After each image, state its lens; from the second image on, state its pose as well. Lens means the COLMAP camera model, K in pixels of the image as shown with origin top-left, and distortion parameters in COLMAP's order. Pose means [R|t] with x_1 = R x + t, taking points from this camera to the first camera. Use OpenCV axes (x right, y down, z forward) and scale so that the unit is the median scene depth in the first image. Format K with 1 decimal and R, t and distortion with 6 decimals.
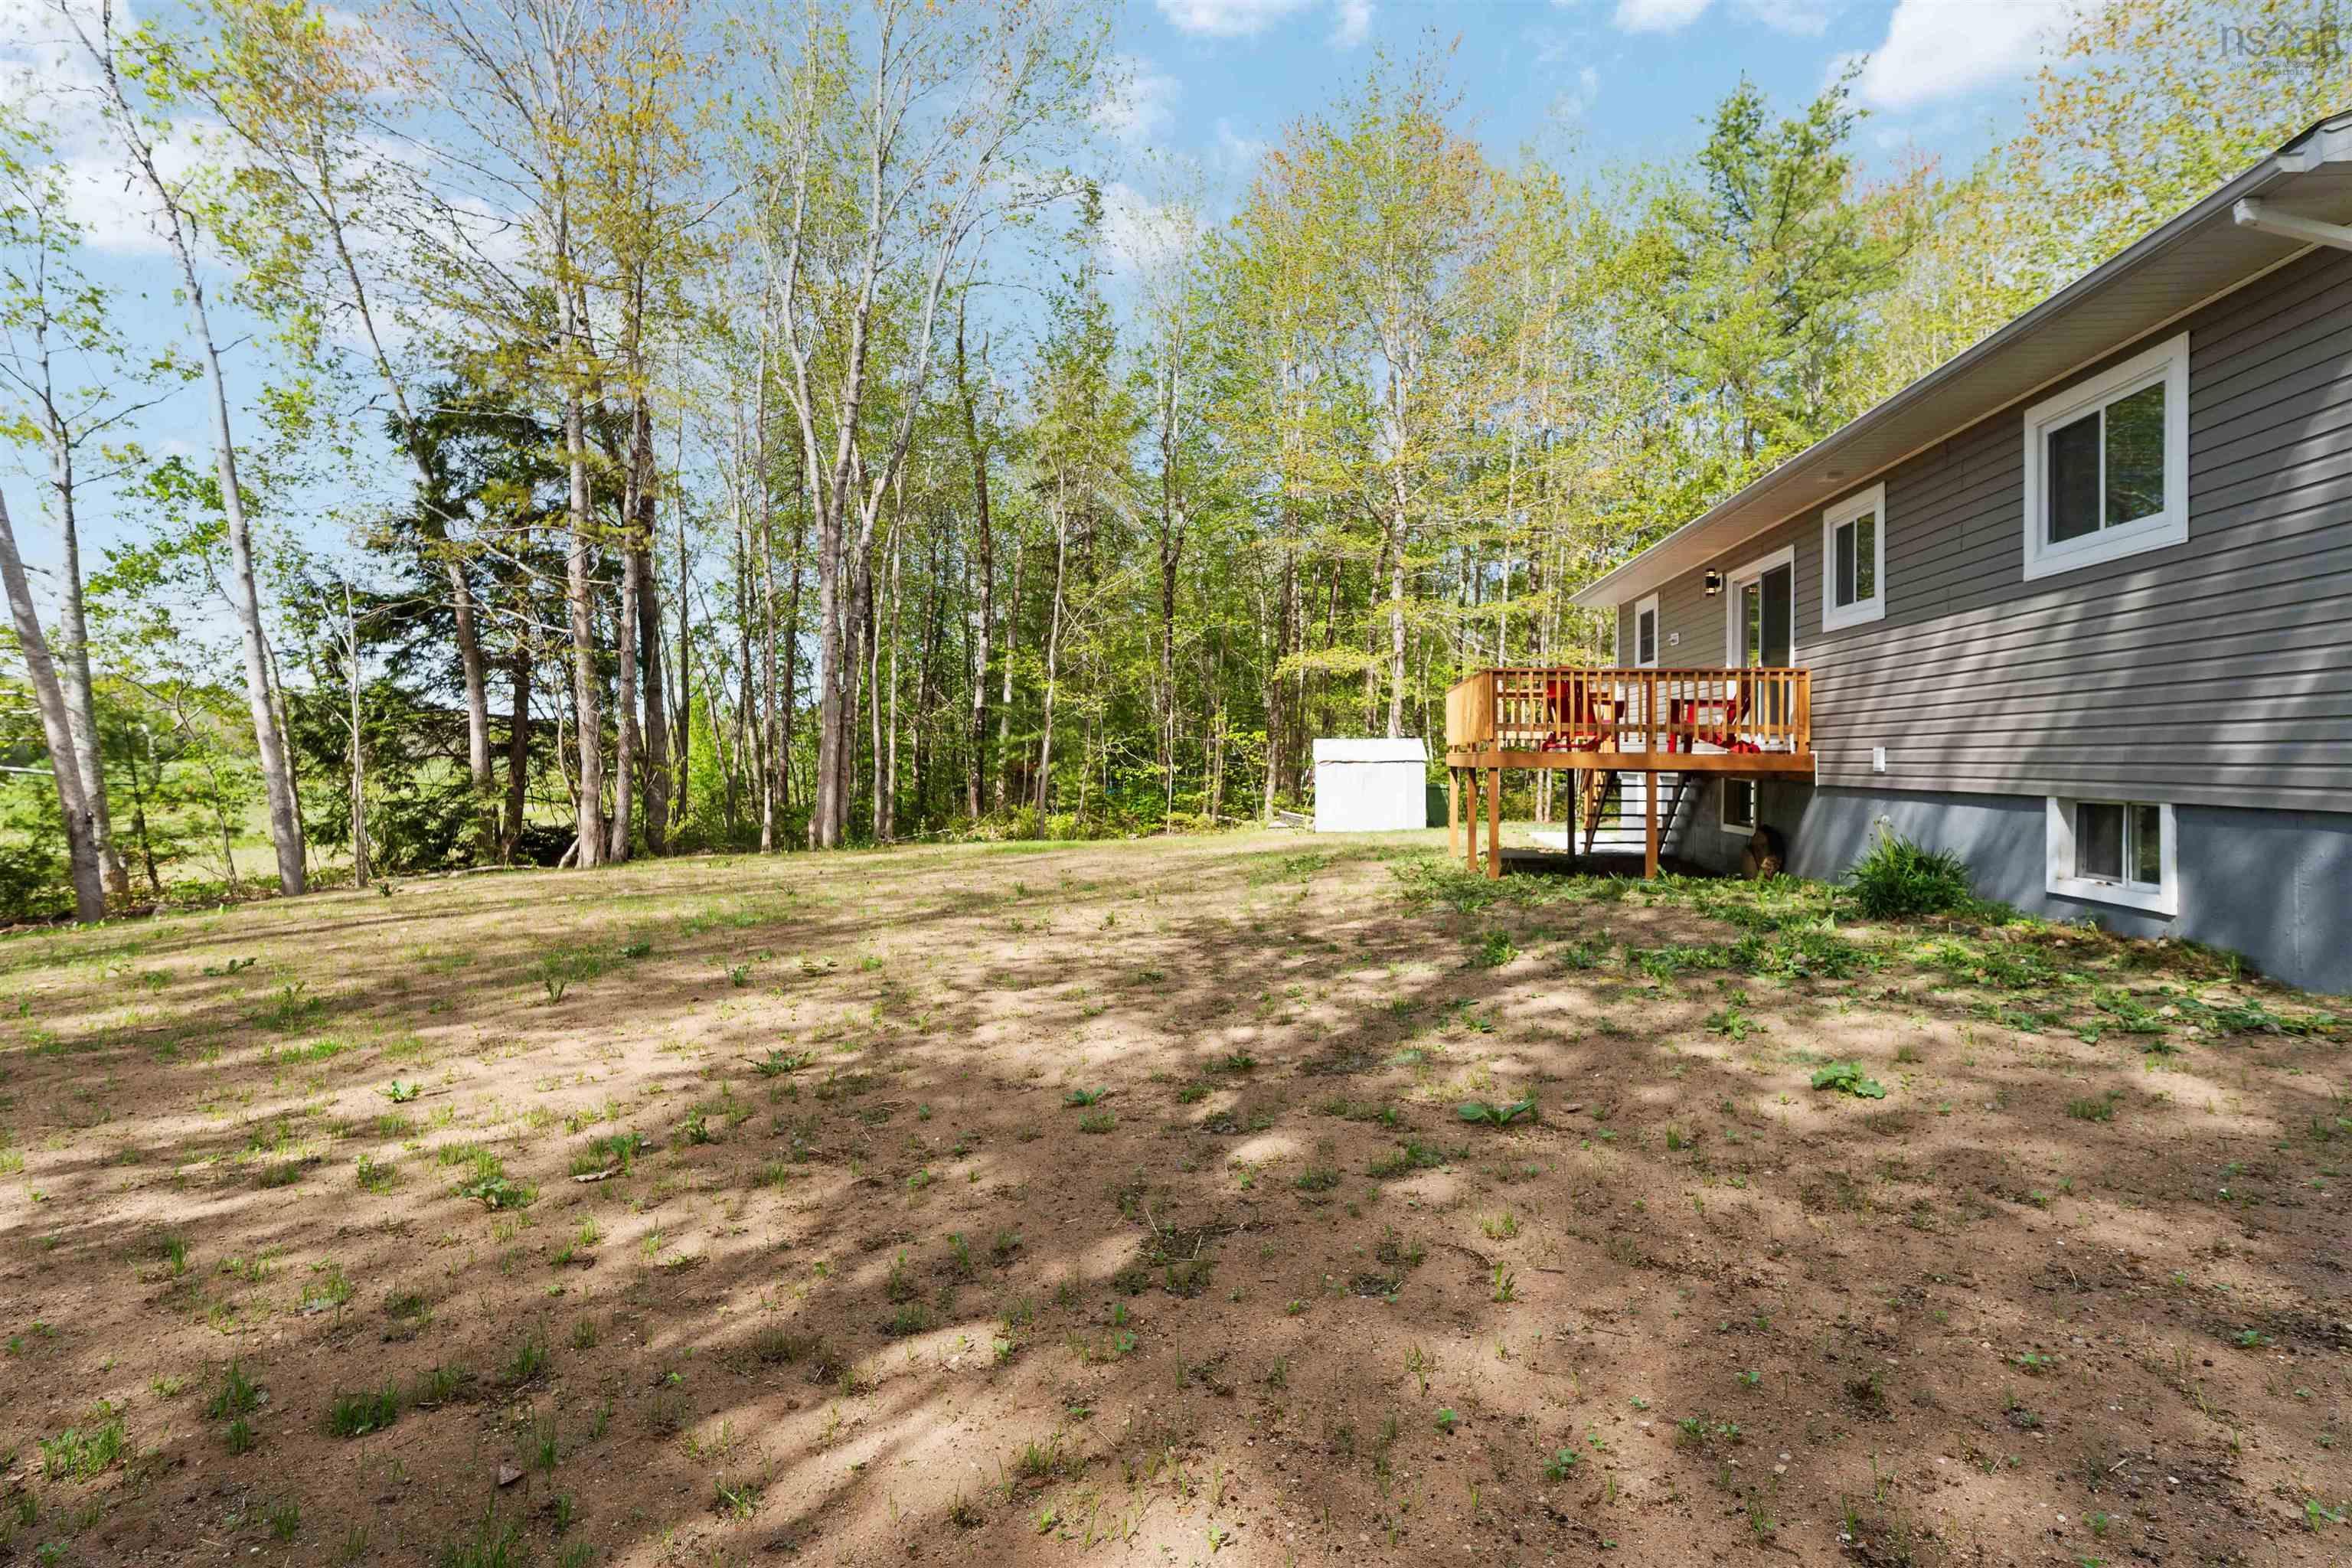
lens RADIAL K [[1132.1, 0, 1174.4], [0, 1132.1, 788.9], [0, 0, 1]] dist [-0.006685, 0.000056]
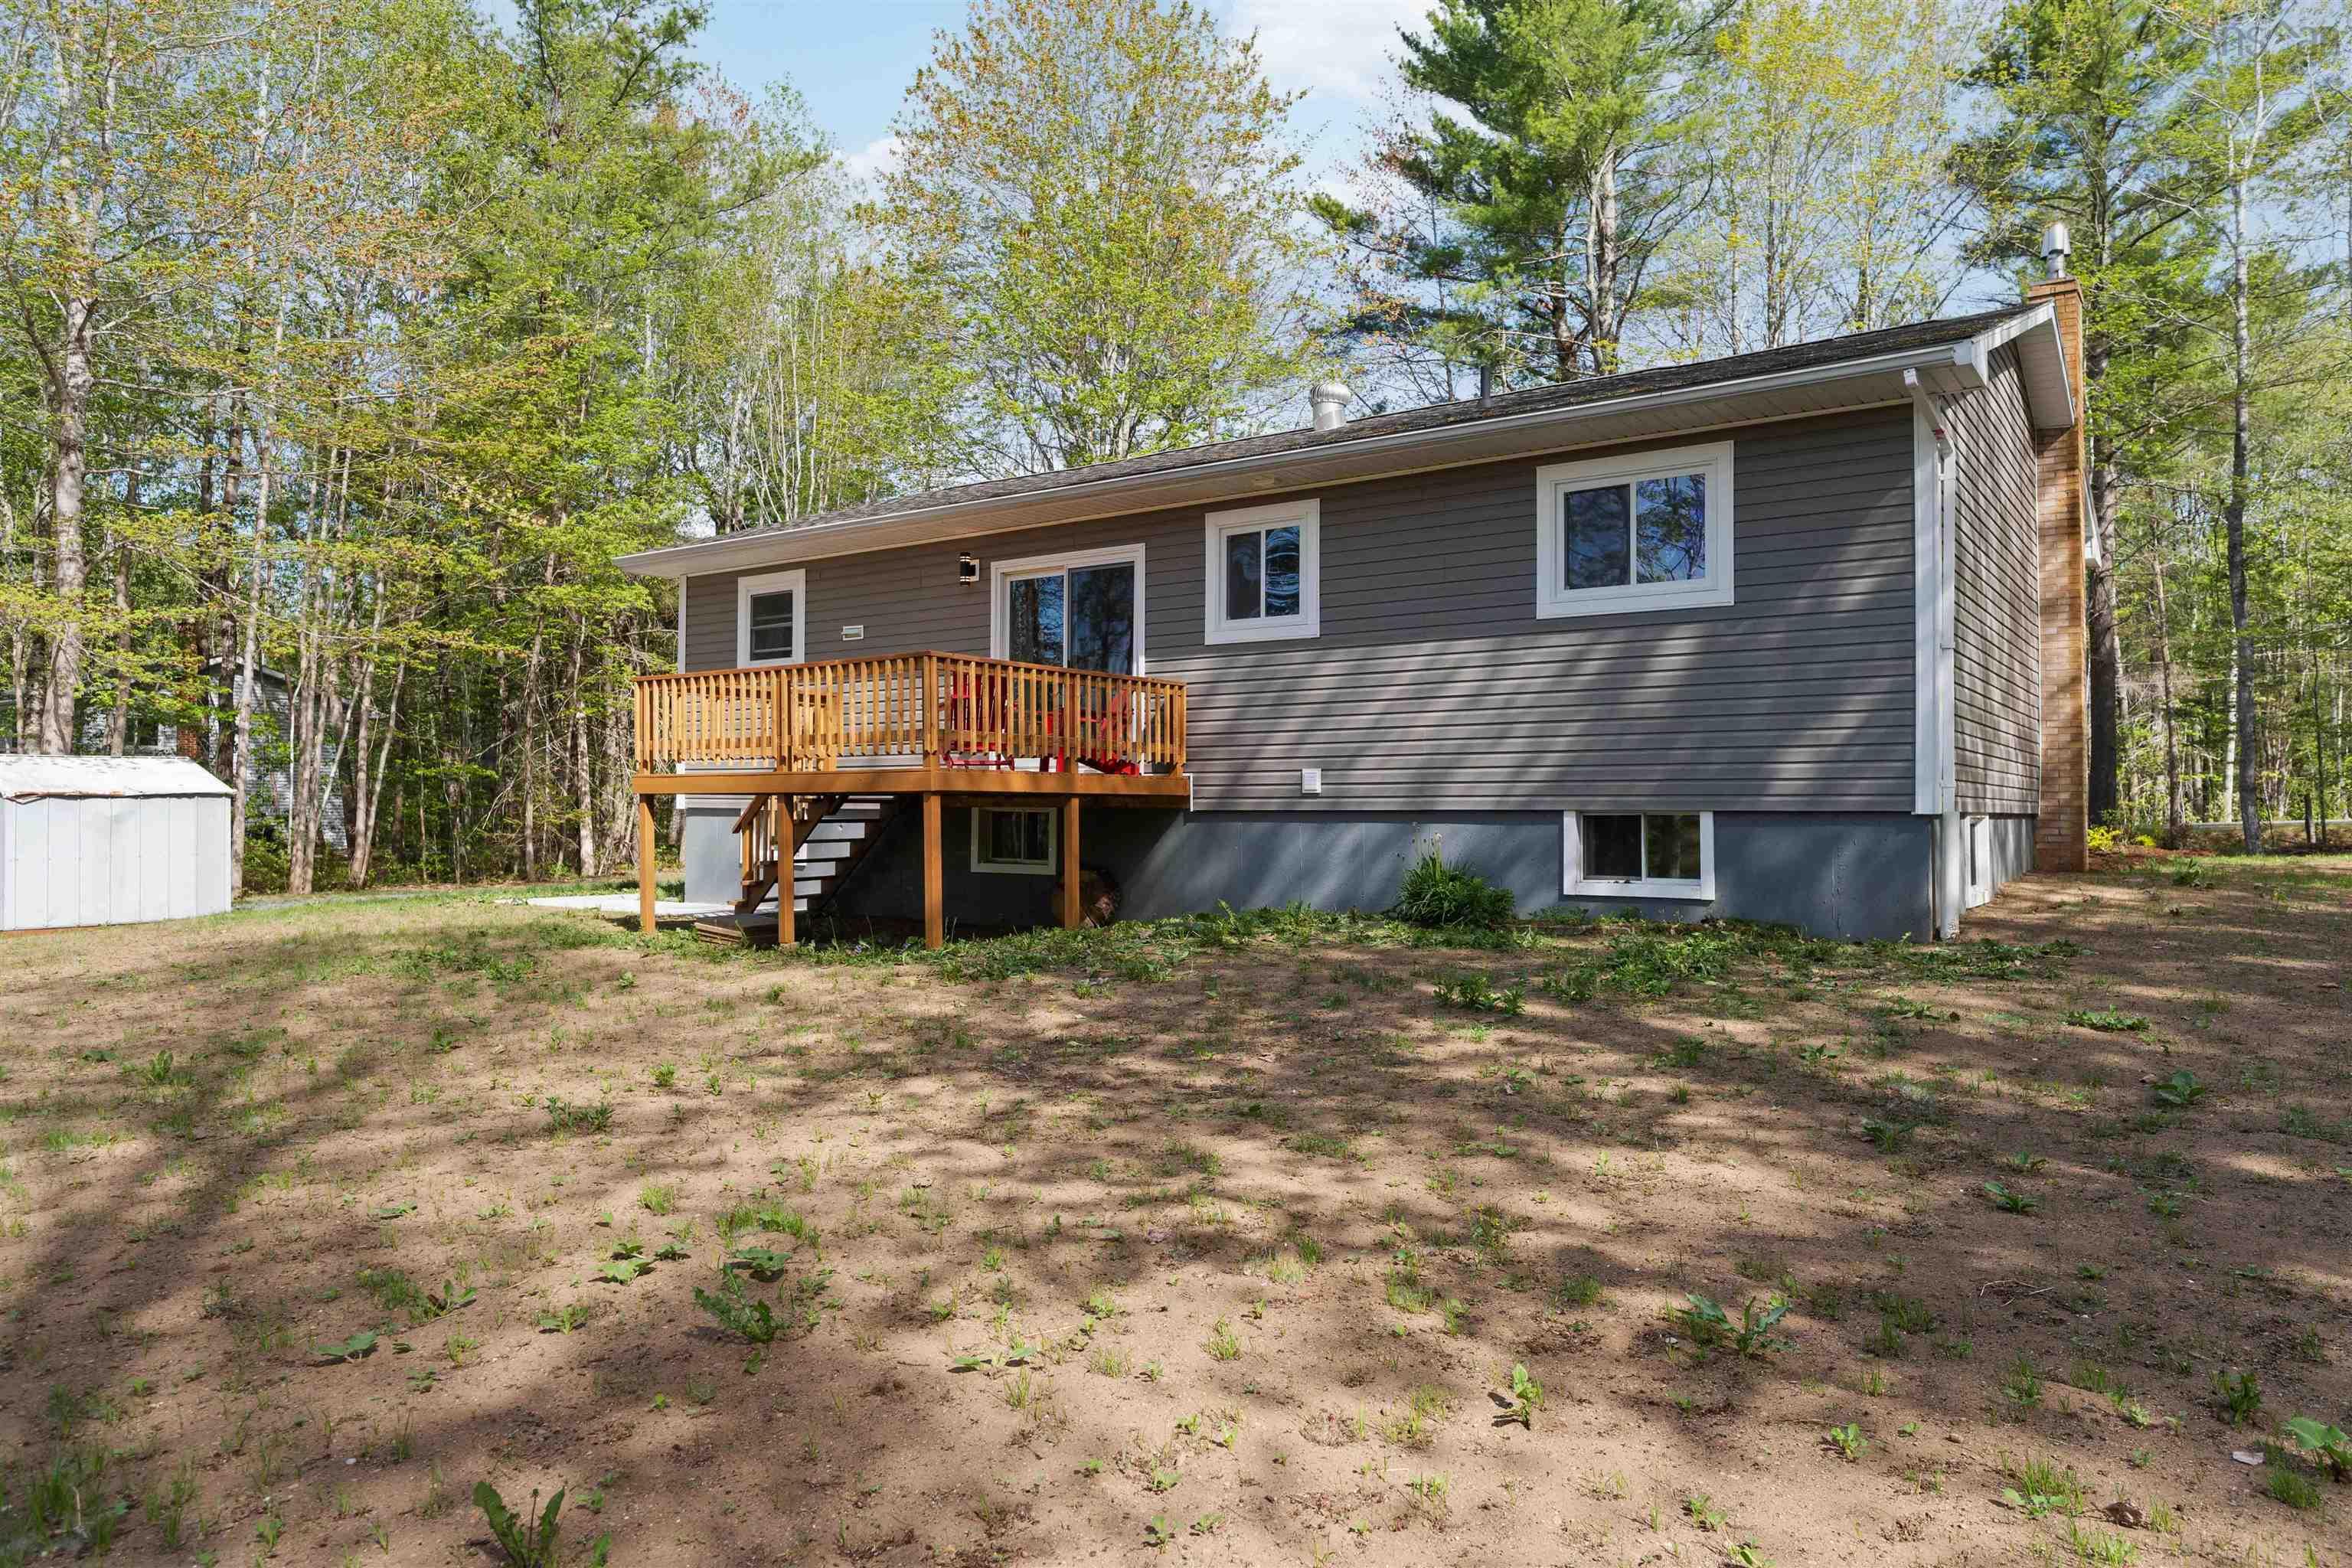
lens RADIAL K [[1504.5, 0, 1170.5], [0, 1504.5, 786.6], [0, 0, 1]] dist [-0.008671, -0.001537]
pose [[0.457744, 0.014398, 0.888968, -0.754553], [0.023536, 0.999322, -0.028304, 0.015919], [-0.888773, 0.033879, 0.457094, 0.667045]]
